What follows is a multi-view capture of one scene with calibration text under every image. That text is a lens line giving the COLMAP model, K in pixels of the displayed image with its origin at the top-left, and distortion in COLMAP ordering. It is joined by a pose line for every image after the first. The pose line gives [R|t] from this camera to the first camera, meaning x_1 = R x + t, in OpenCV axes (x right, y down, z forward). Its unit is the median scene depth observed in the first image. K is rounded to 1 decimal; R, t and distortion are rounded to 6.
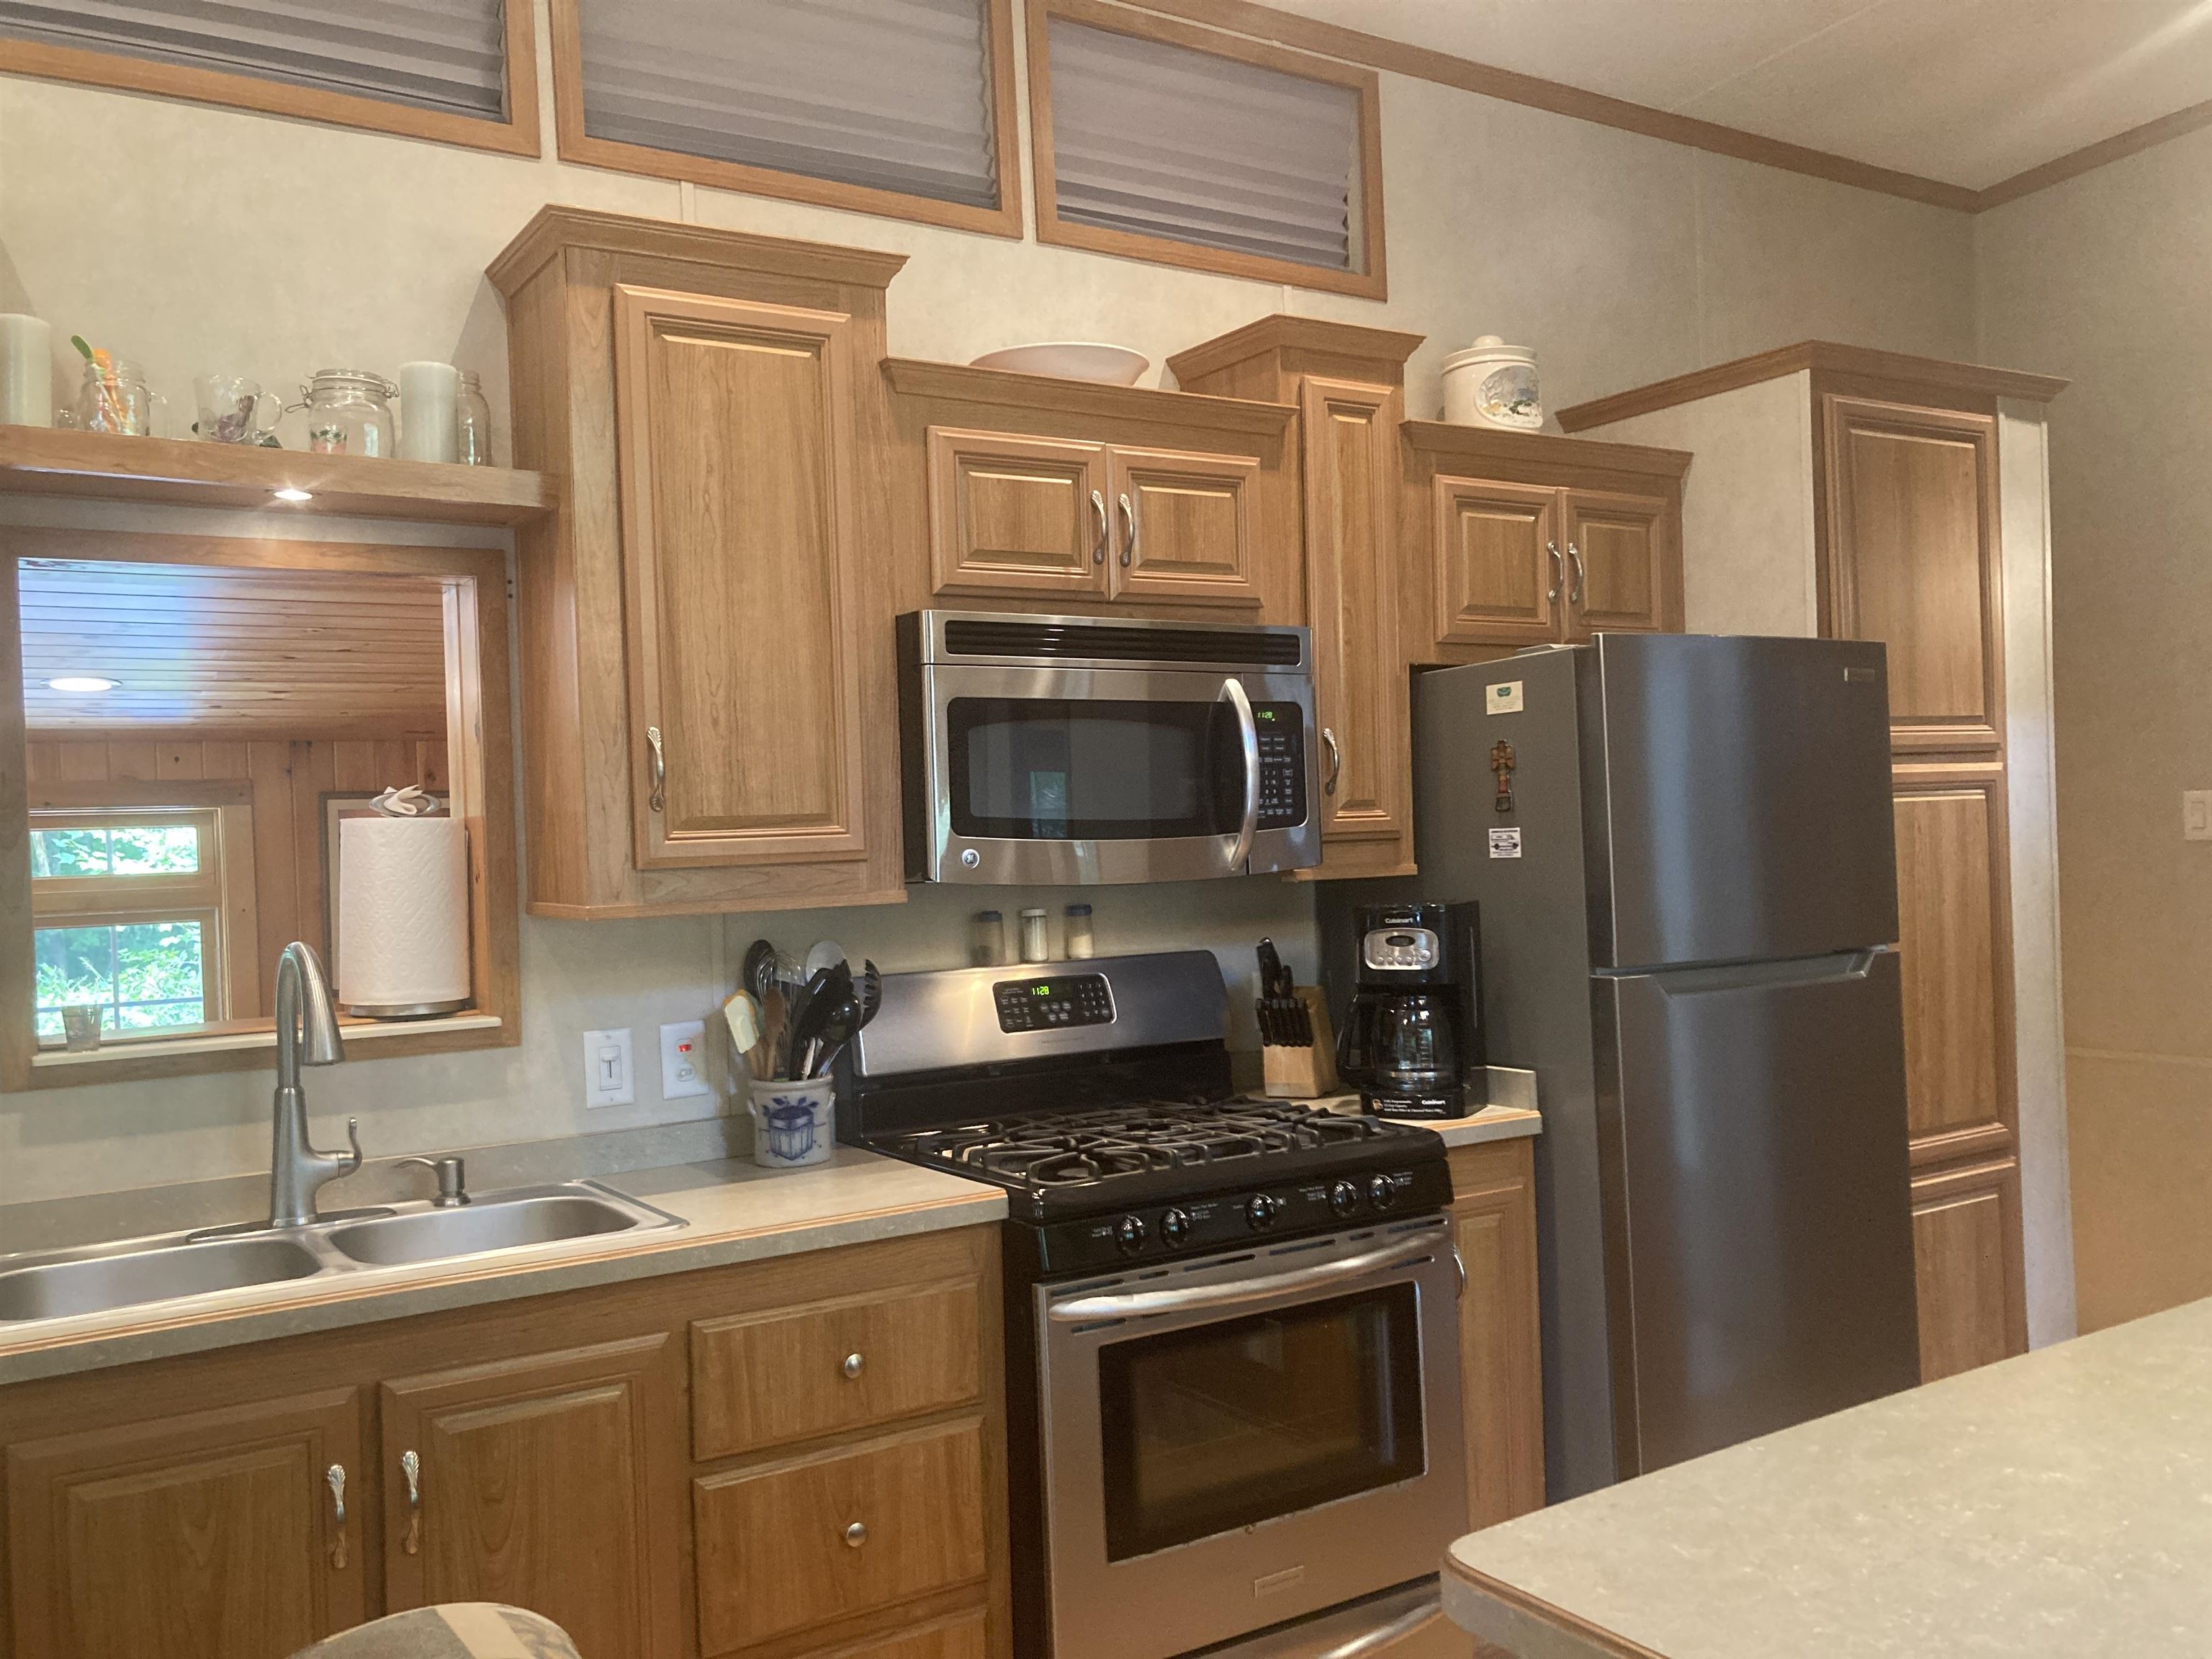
lens RADIAL K [[1822.6, 0, 1106.0], [0, 1822.6, 829.5], [0, 0, 1]] dist [0.057566, -0.114340]
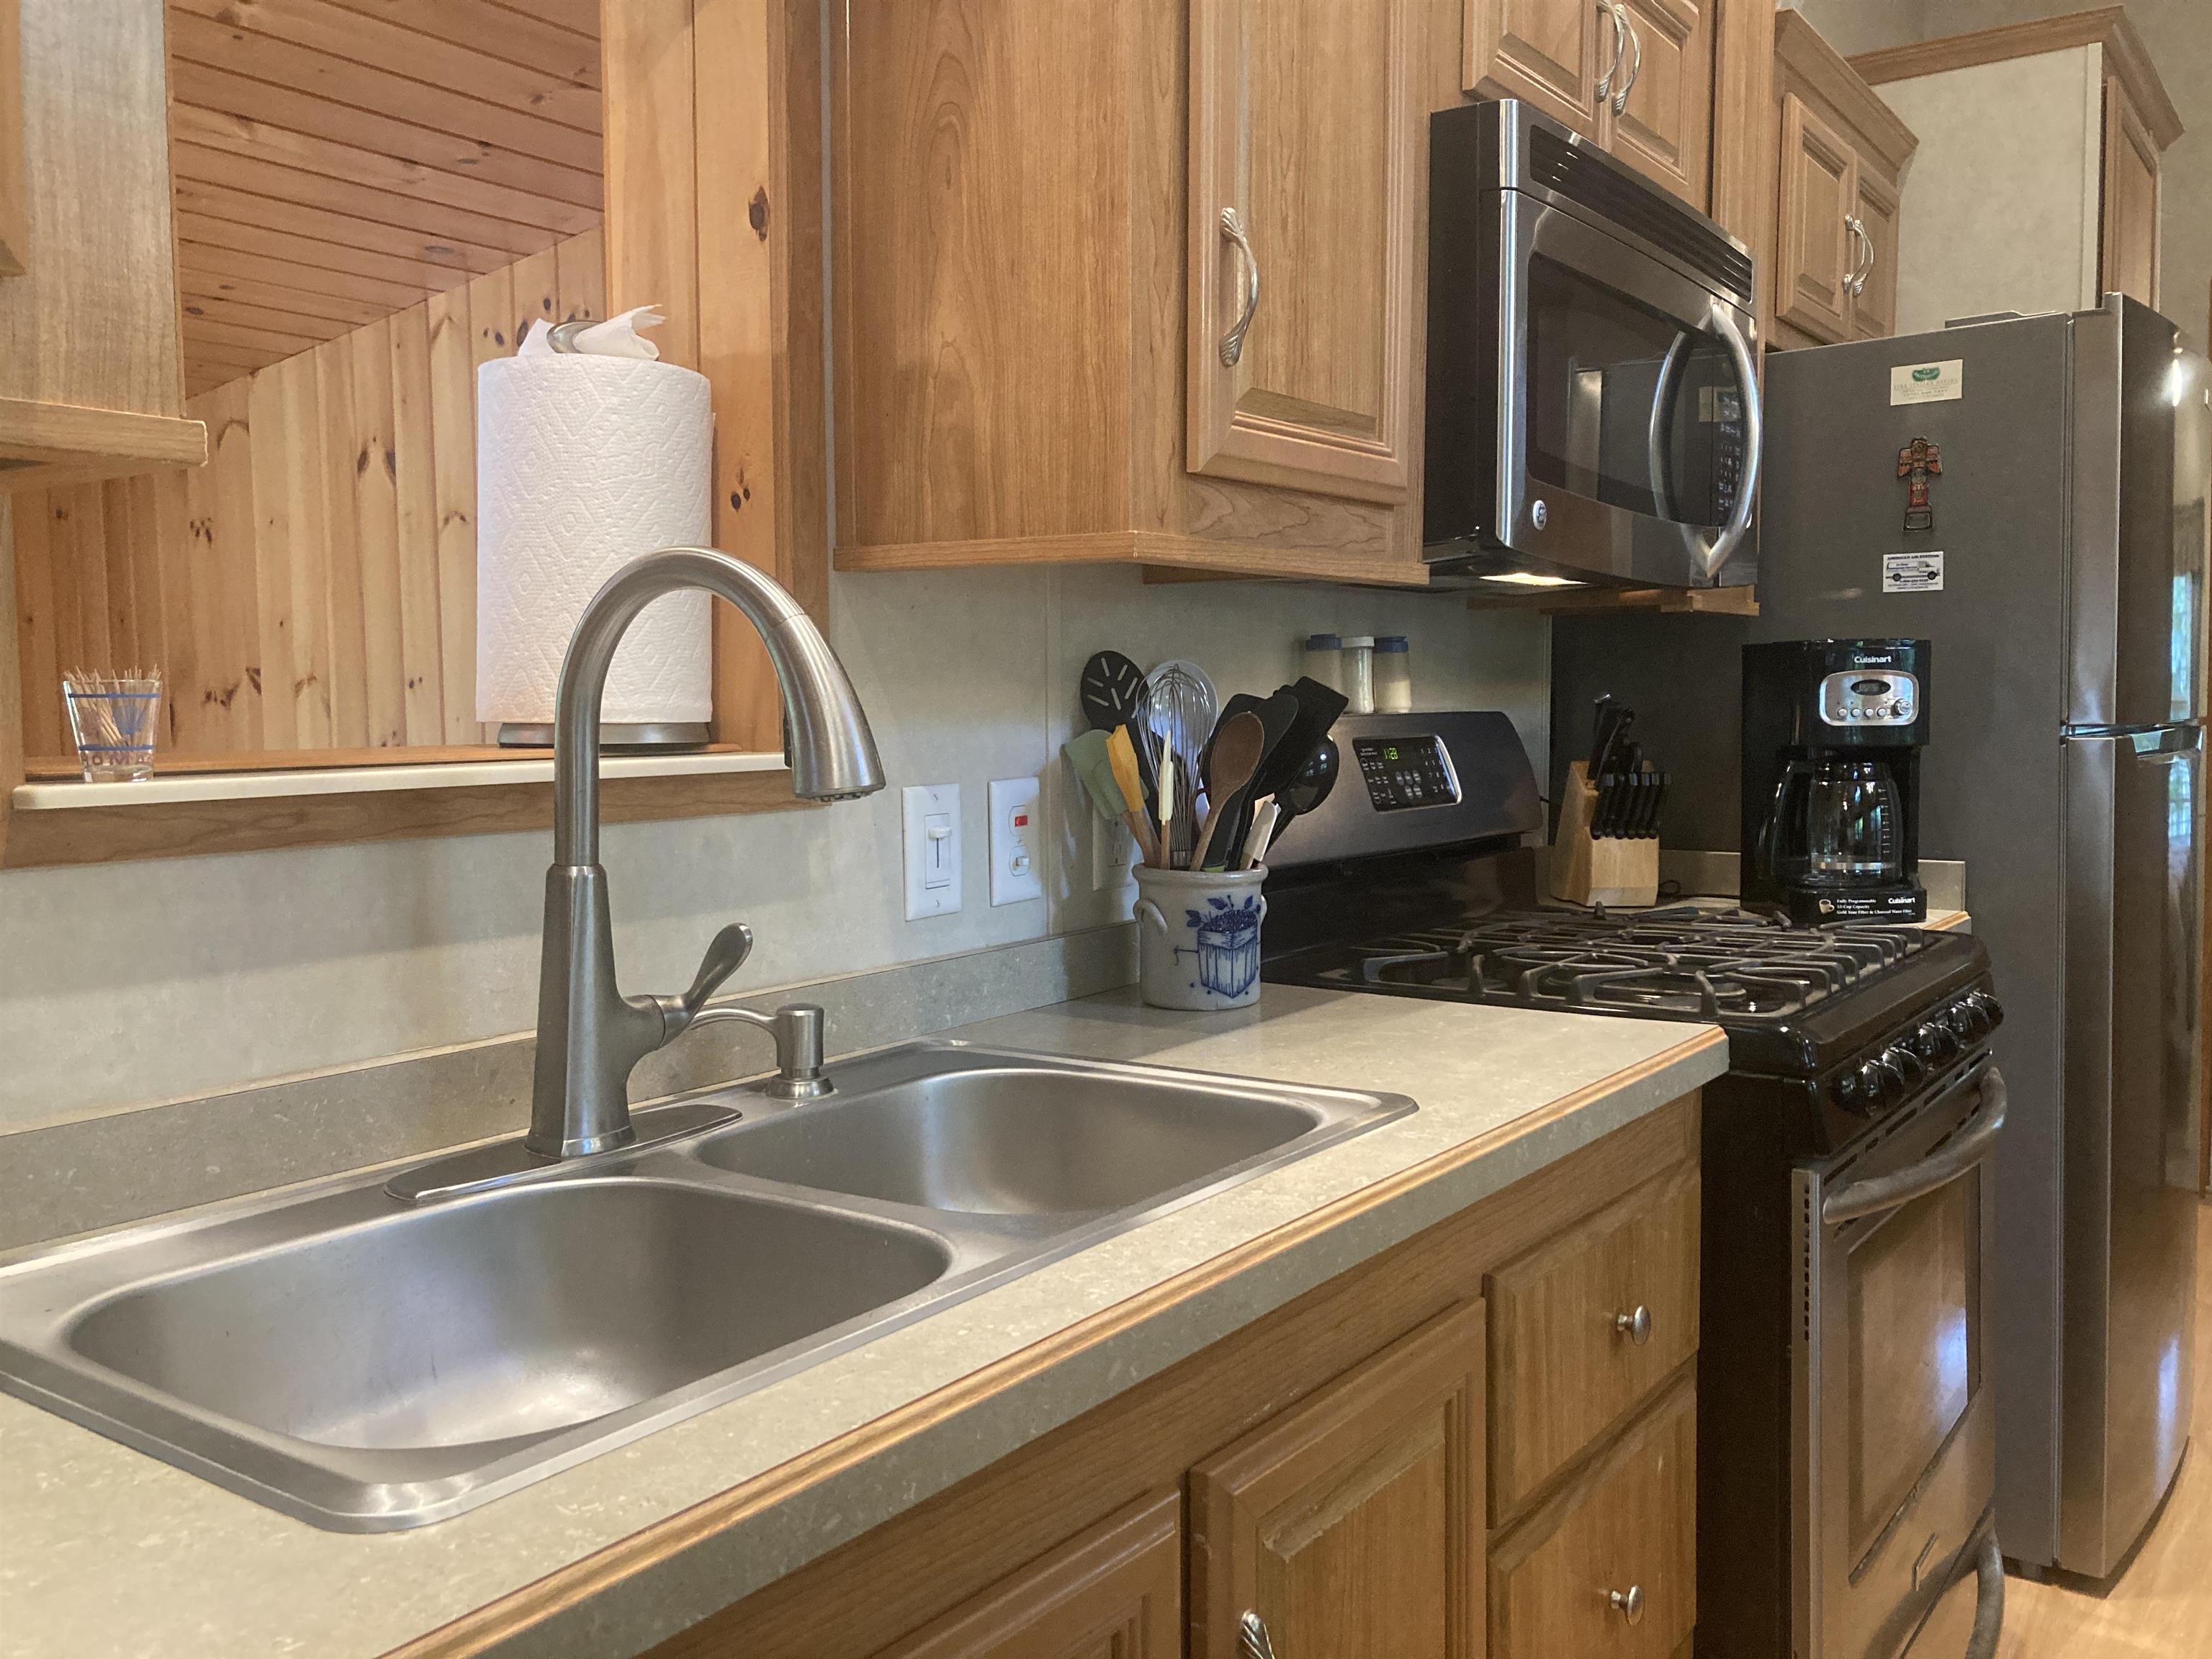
lens RADIAL K [[1805.0, 0, 1102.4], [0, 1805.0, 817.6], [0, 0, 1]] dist [0.052798, -0.091401]
pose [[0.931367, 0.003296, 0.364066, -0.425170], [-0.025681, 0.998063, 0.056661, 0.084759], [-0.363174, -0.062122, 0.929648, 0.442504]]
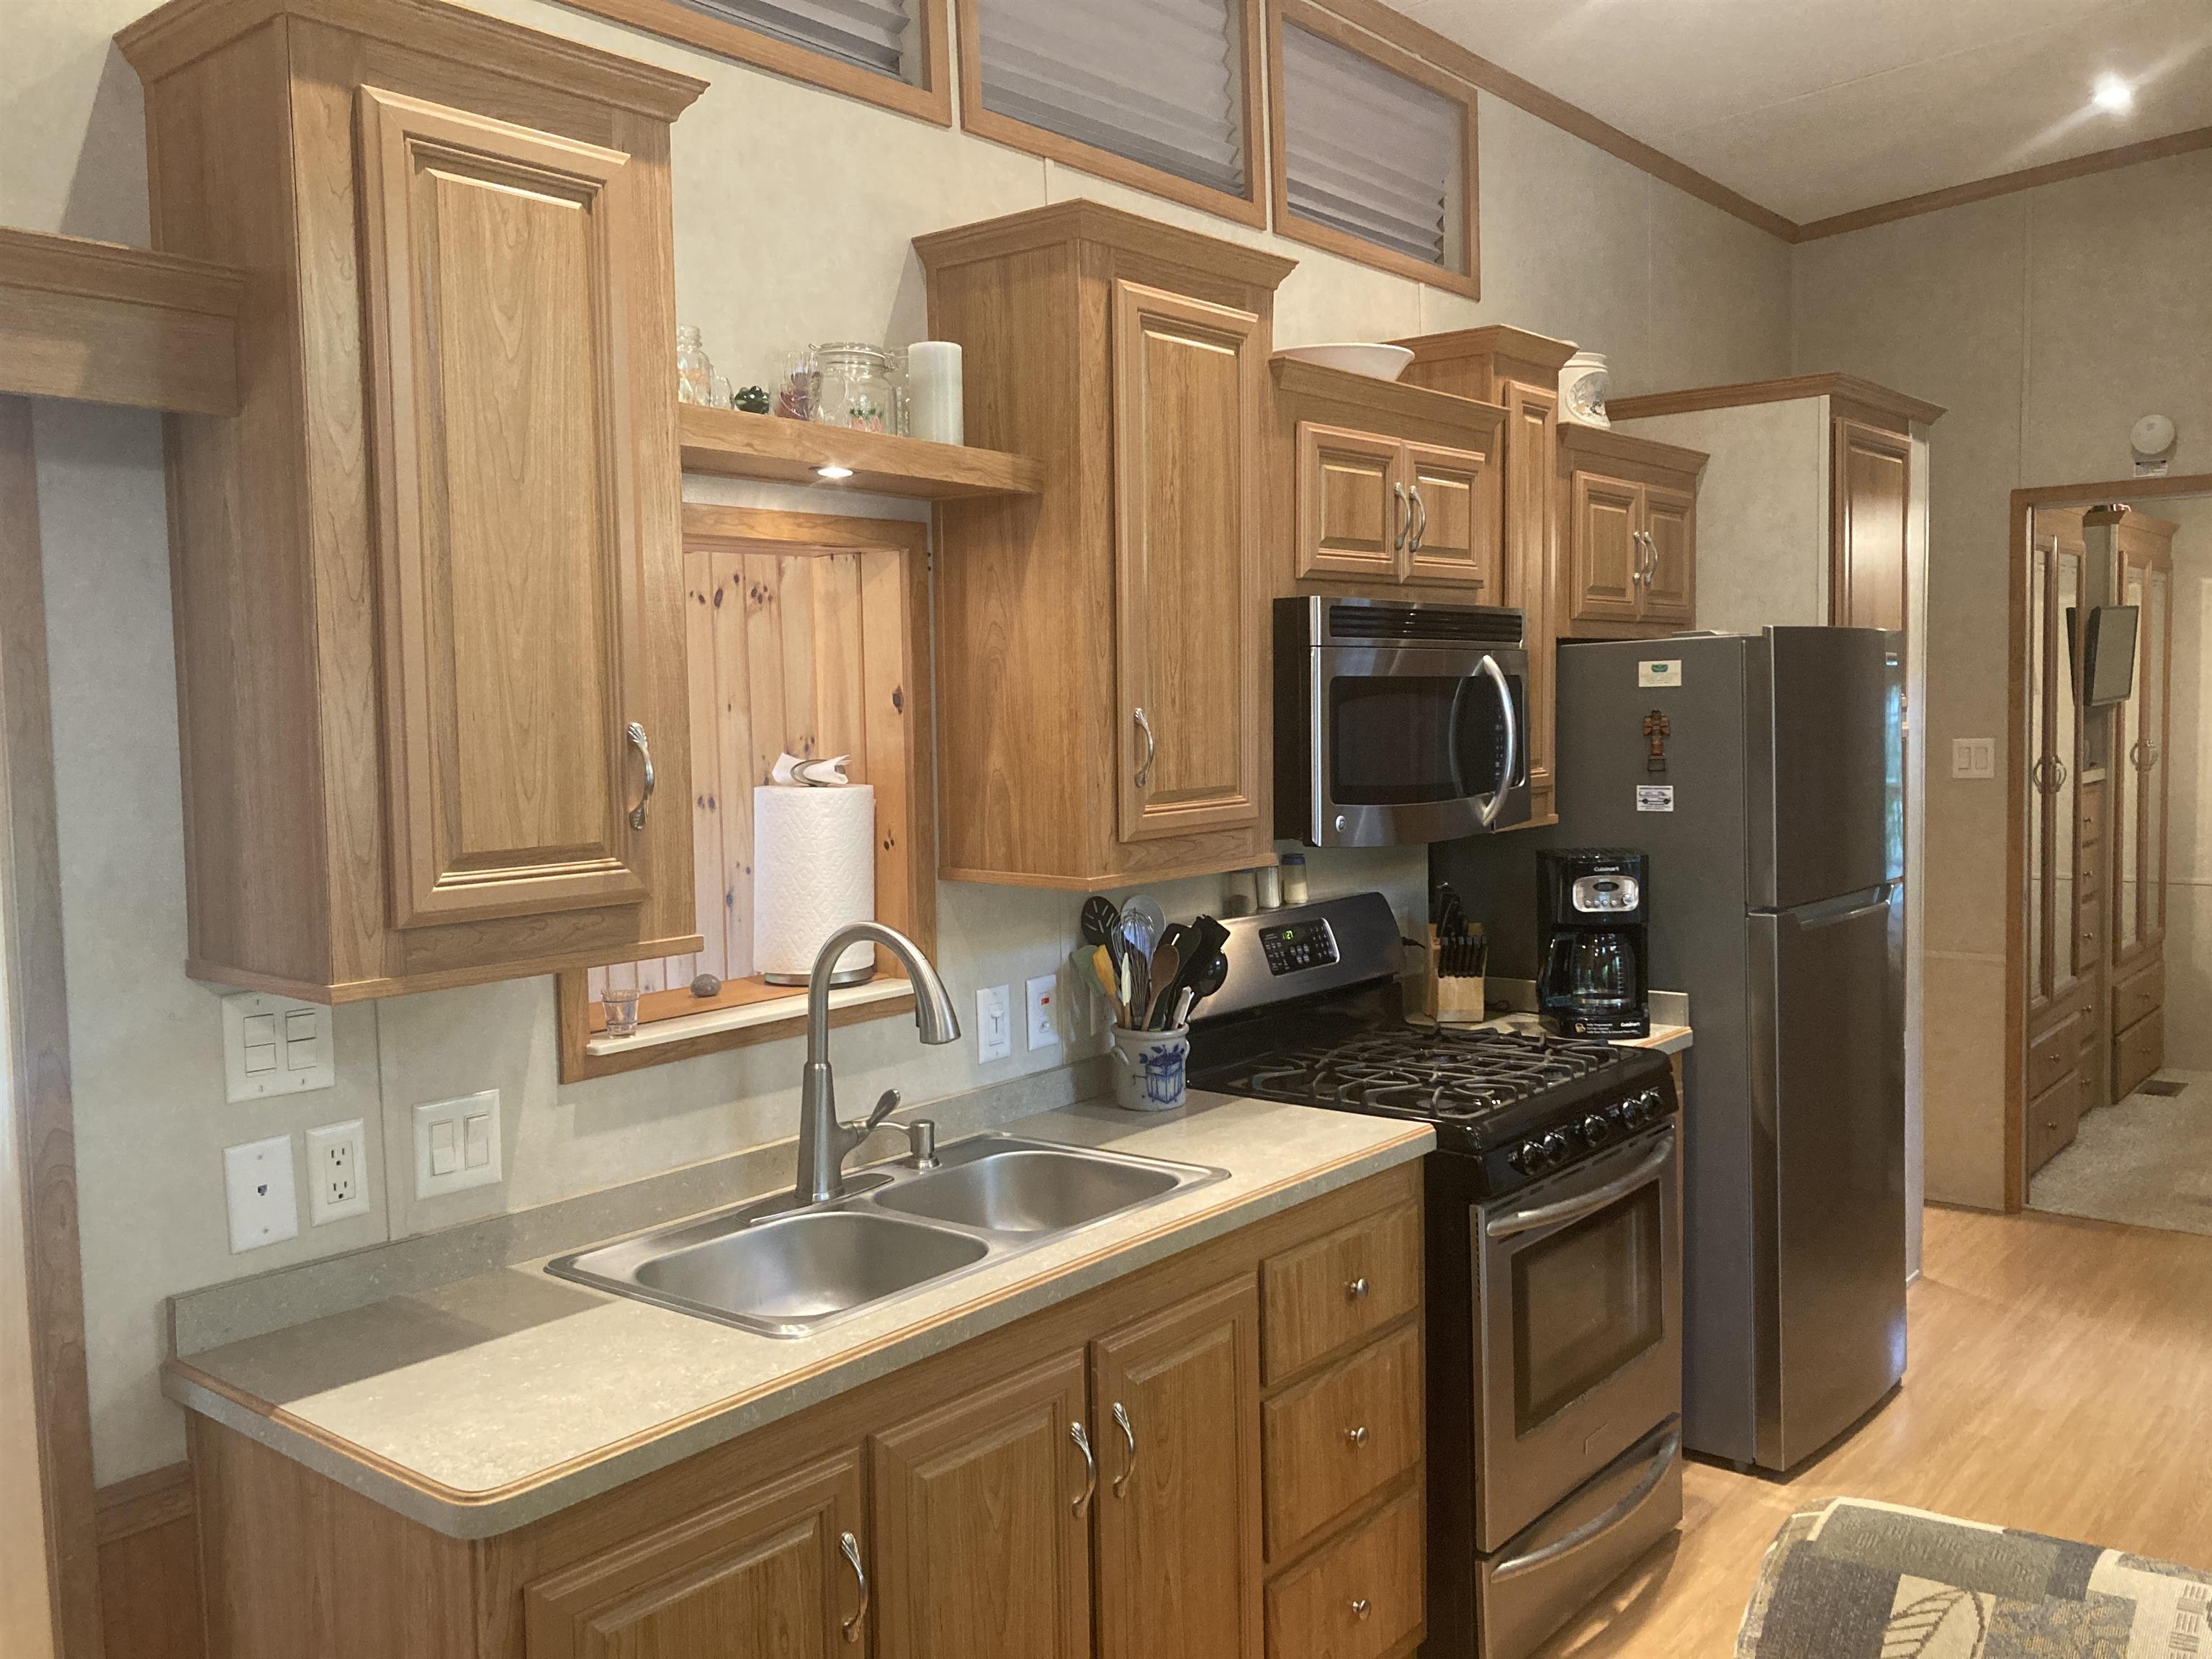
lens RADIAL K [[1802.6, 0, 1095.8], [0, 1802.6, 808.0], [0, 0, 1]] dist [0.120408, -0.376845]
pose [[0.952173, -0.003109, 0.305542, -0.523984], [-0.013159, 0.998603, 0.051171, -0.045390], [-0.305274, -0.052744, 0.950803, 0.010464]]
